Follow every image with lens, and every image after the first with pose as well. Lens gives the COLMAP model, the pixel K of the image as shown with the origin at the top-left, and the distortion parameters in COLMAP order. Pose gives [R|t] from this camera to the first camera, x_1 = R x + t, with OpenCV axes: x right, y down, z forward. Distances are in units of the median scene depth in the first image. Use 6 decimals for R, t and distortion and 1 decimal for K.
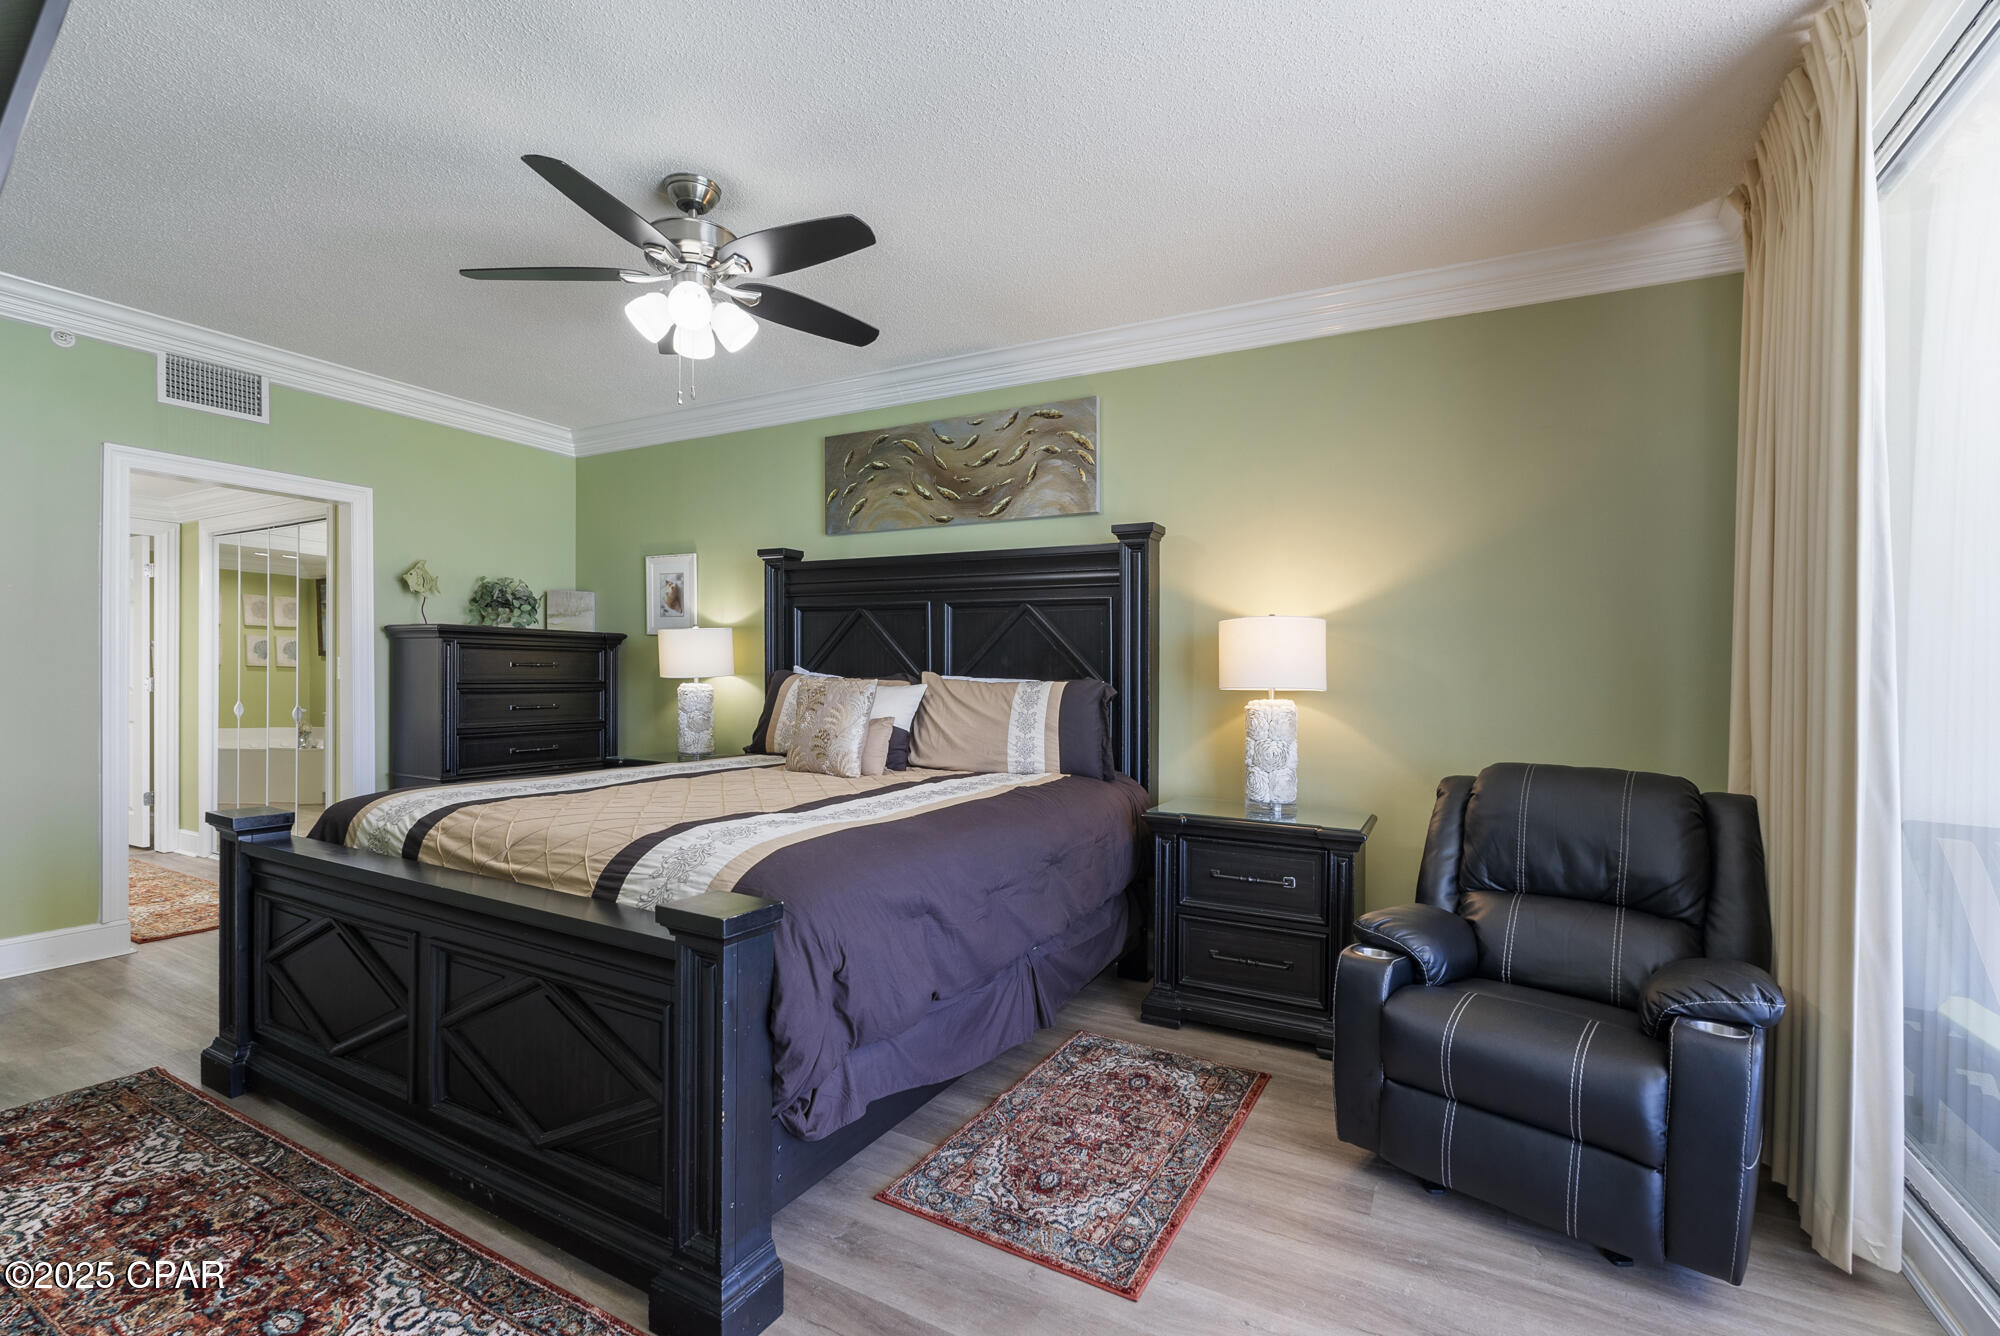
lens RADIAL K [[890.5, 0, 1000.0], [0, 890.5, 668.0], [0, 0, 1]] dist [-0.002509, -0.000509]
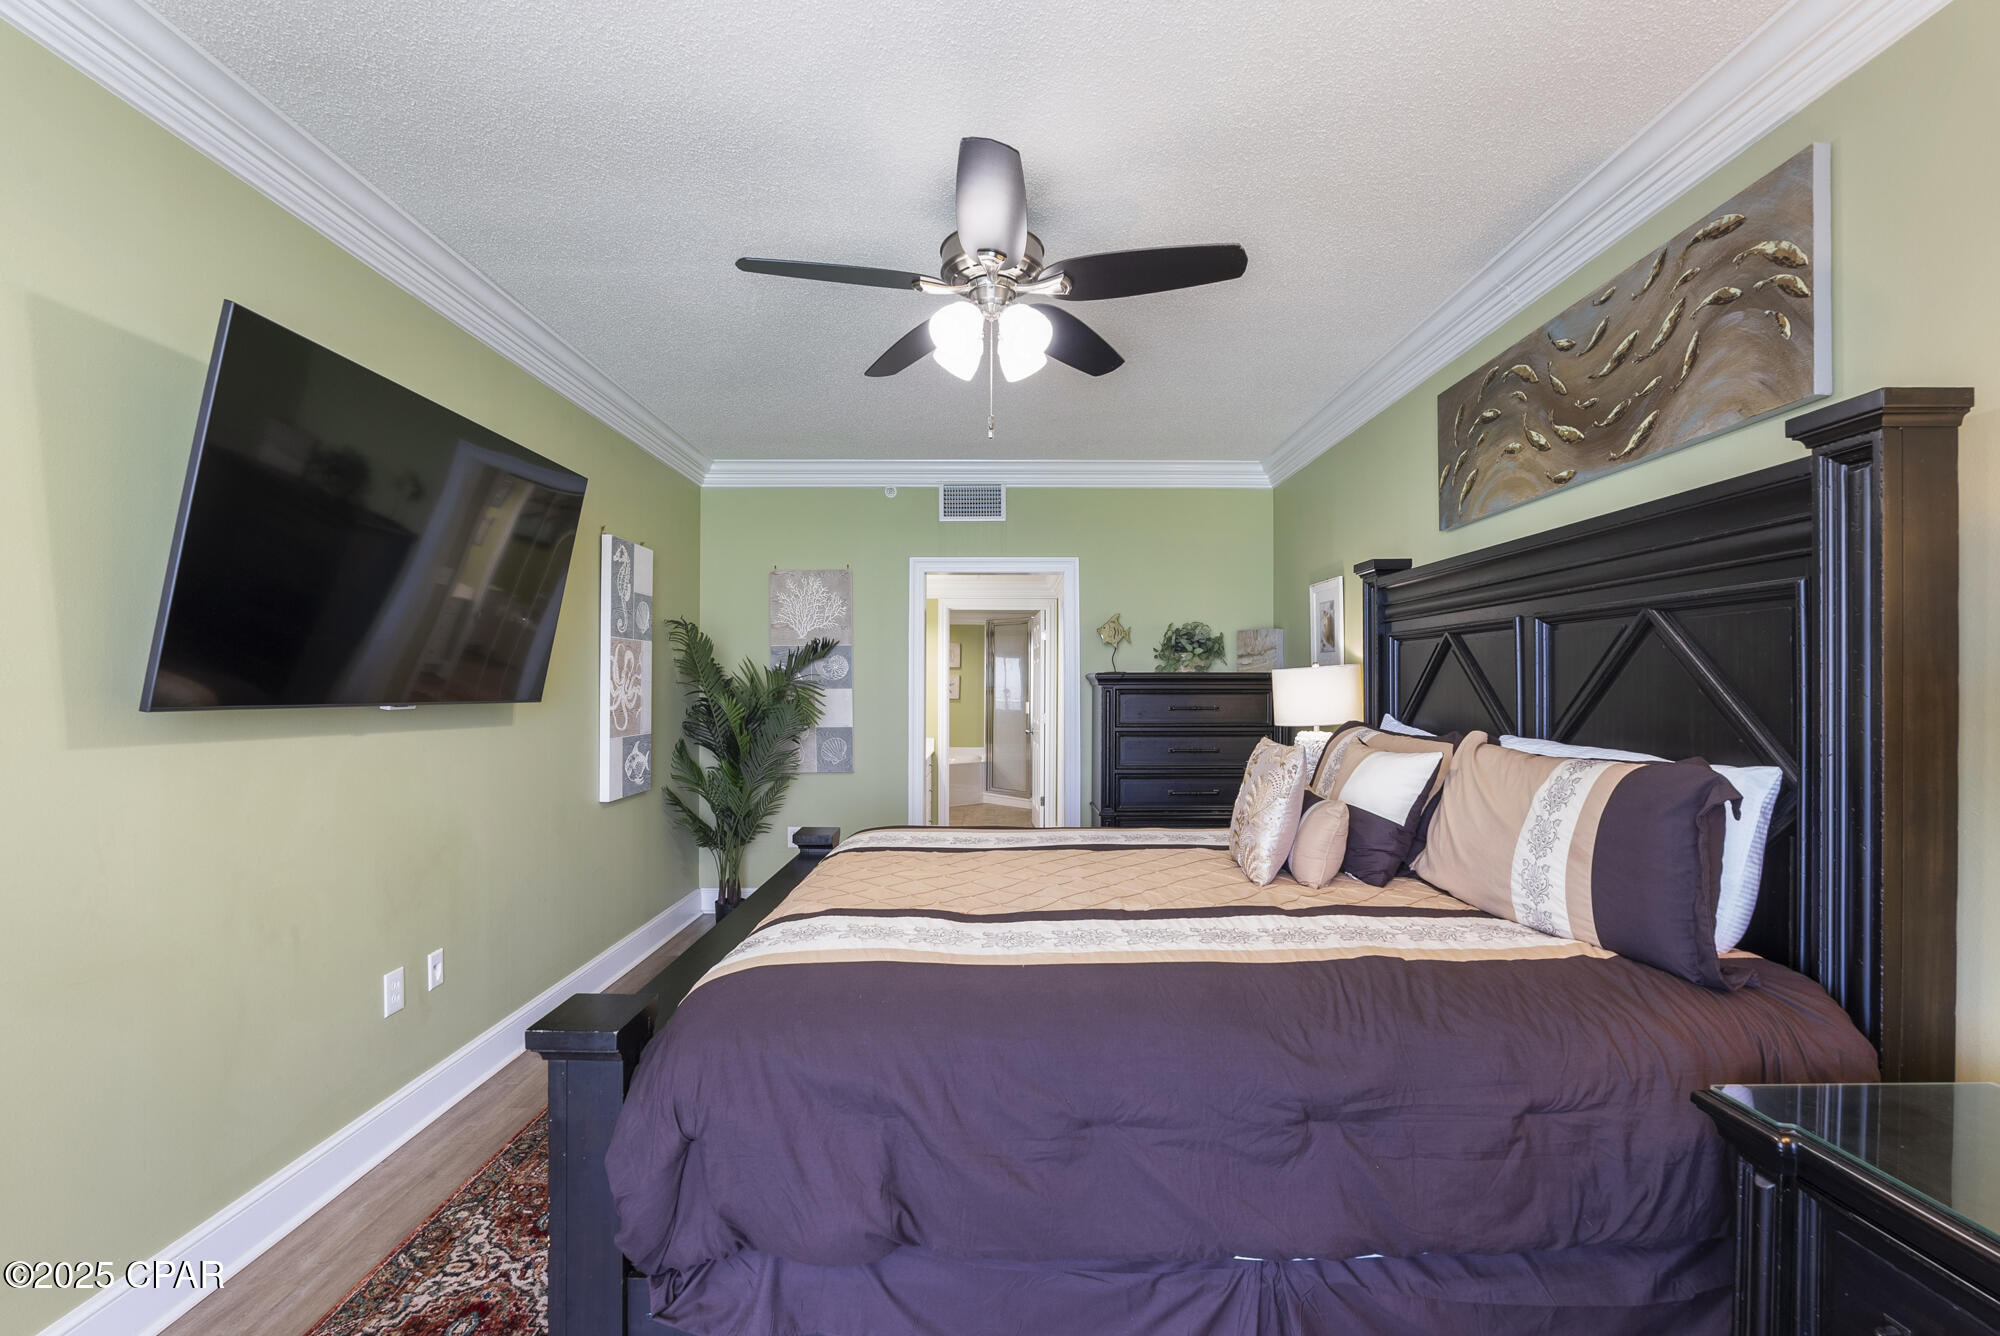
lens RADIAL K [[884.0, 0, 1001.4], [0, 884.0, 690.8], [0, 0, 1]] dist [0.000606, 0.000329]
pose [[0.482089, -0.010509, -0.876059, 0.282147], [0.010303, 0.999927, -0.006326, -0.022202], [0.876062, -0.005976, 0.482162, 0.378894]]
